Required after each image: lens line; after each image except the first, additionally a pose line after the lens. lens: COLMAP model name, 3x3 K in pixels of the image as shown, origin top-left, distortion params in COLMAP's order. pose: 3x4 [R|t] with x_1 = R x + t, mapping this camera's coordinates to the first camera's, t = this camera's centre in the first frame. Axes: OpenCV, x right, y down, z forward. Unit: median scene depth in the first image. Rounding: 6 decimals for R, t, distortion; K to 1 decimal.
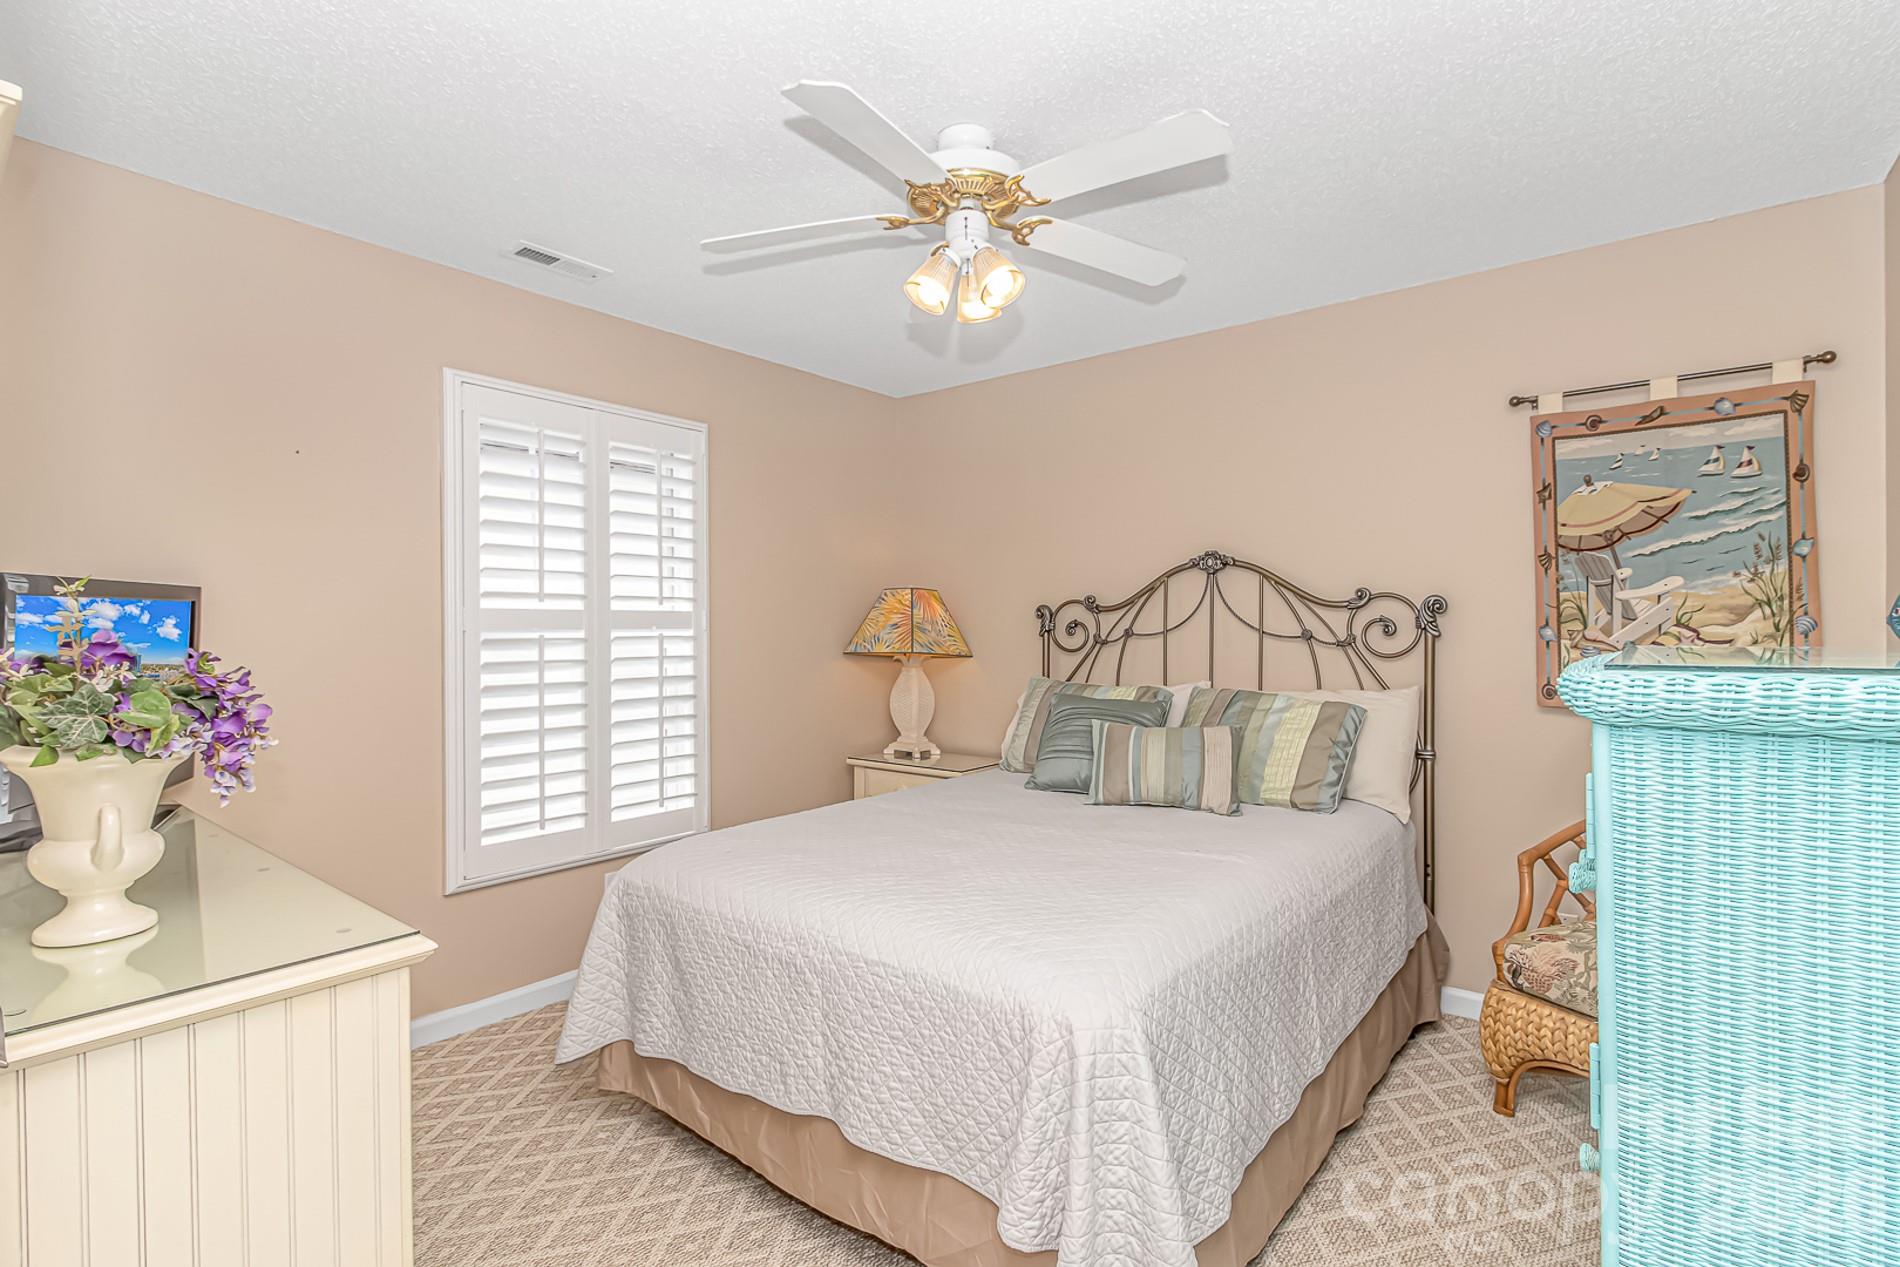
lens RADIAL K [[915.1, 0, 950.0], [0, 915.1, 633.5], [0, 0, 1]] dist [-0.002001, -0.001165]
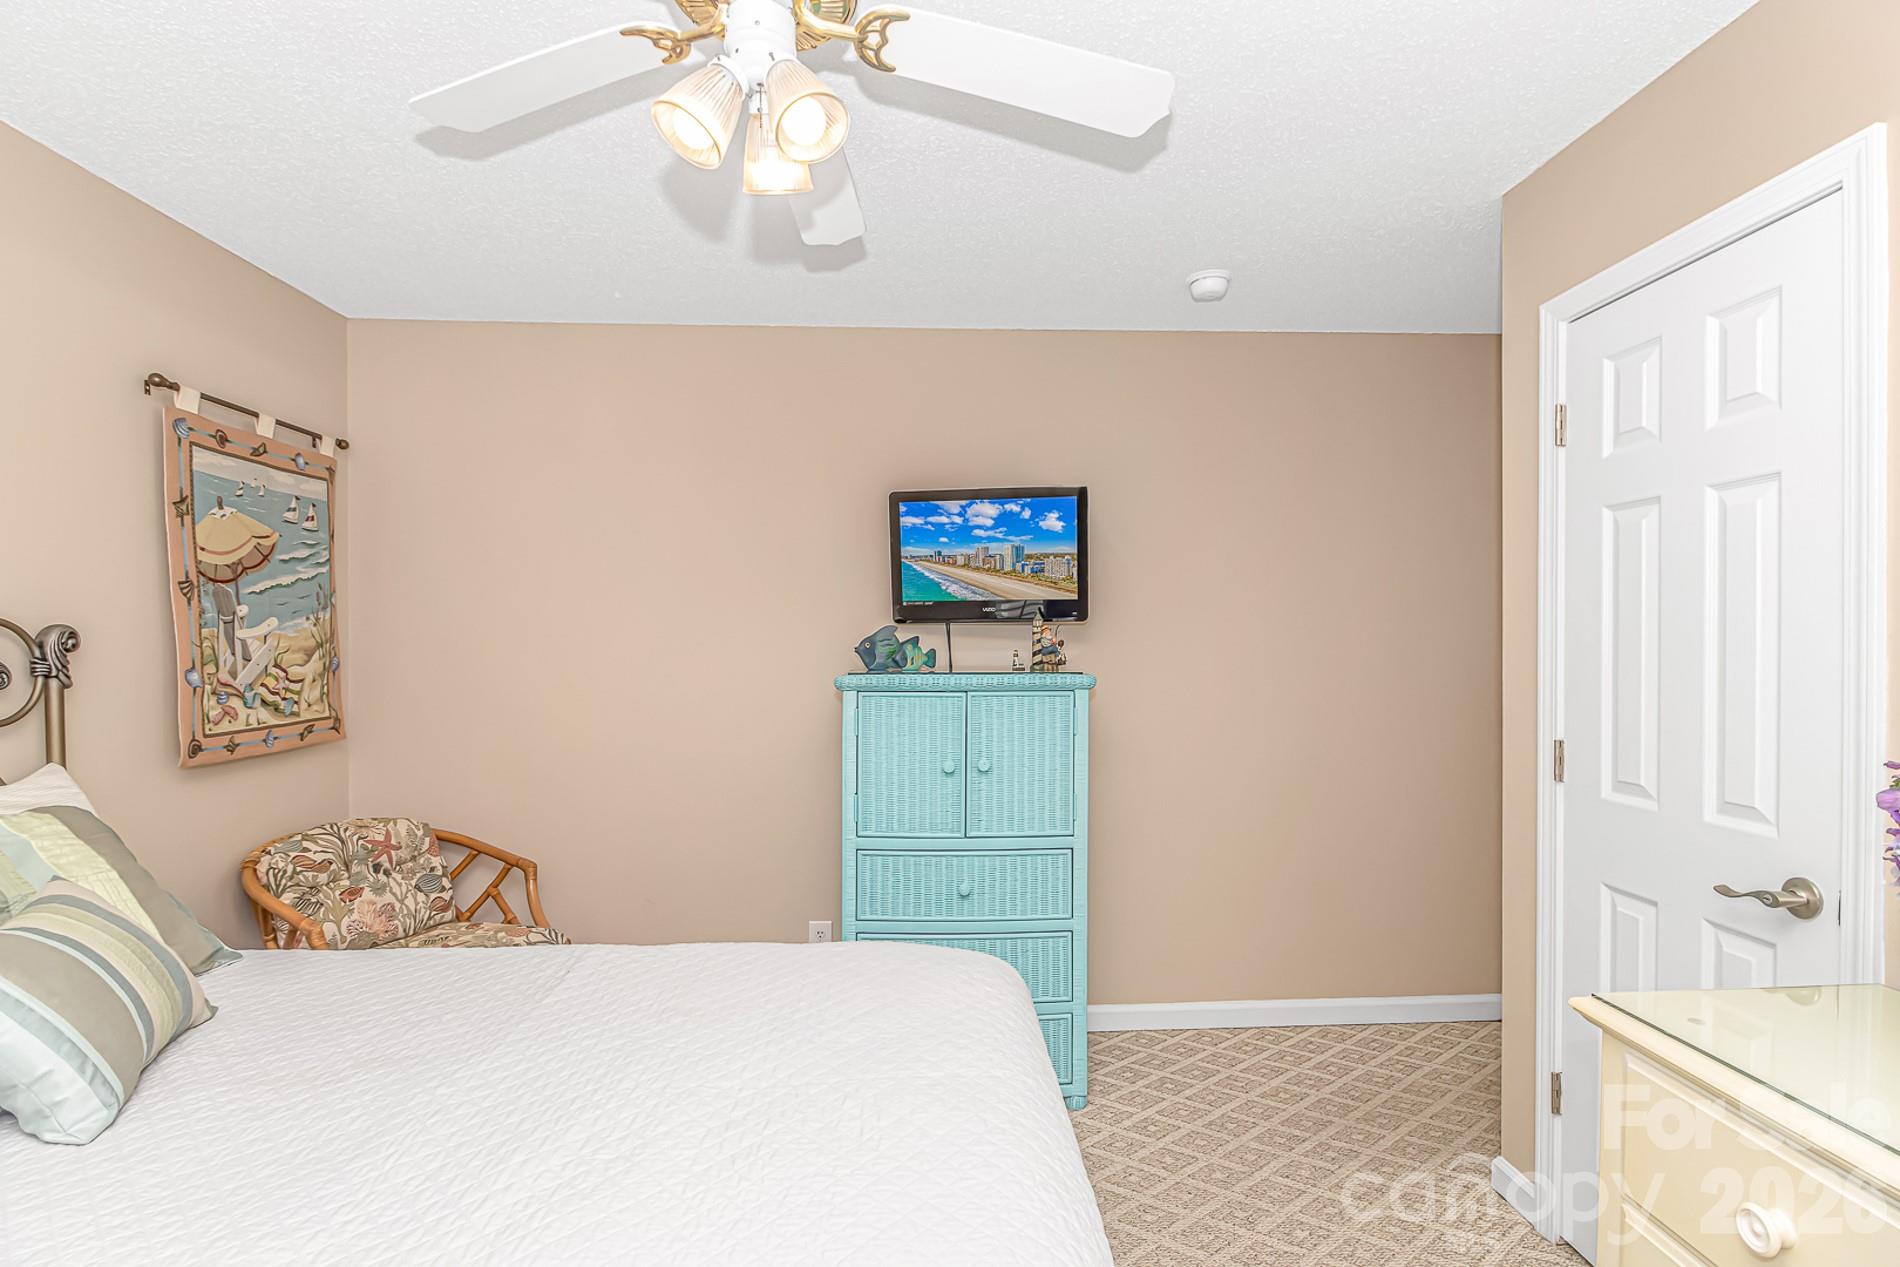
lens RADIAL K [[898.7, 0, 949.9], [0, 898.7, 641.5], [0, 0, 1]] dist [0.000847, 0.000706]
pose [[-0.670289, 0.018143, 0.741878, -0.417671], [0.023081, 0.999727, -0.003595, -0.014795], [-0.741741, 0.014714, -0.670525, 1.075984]]
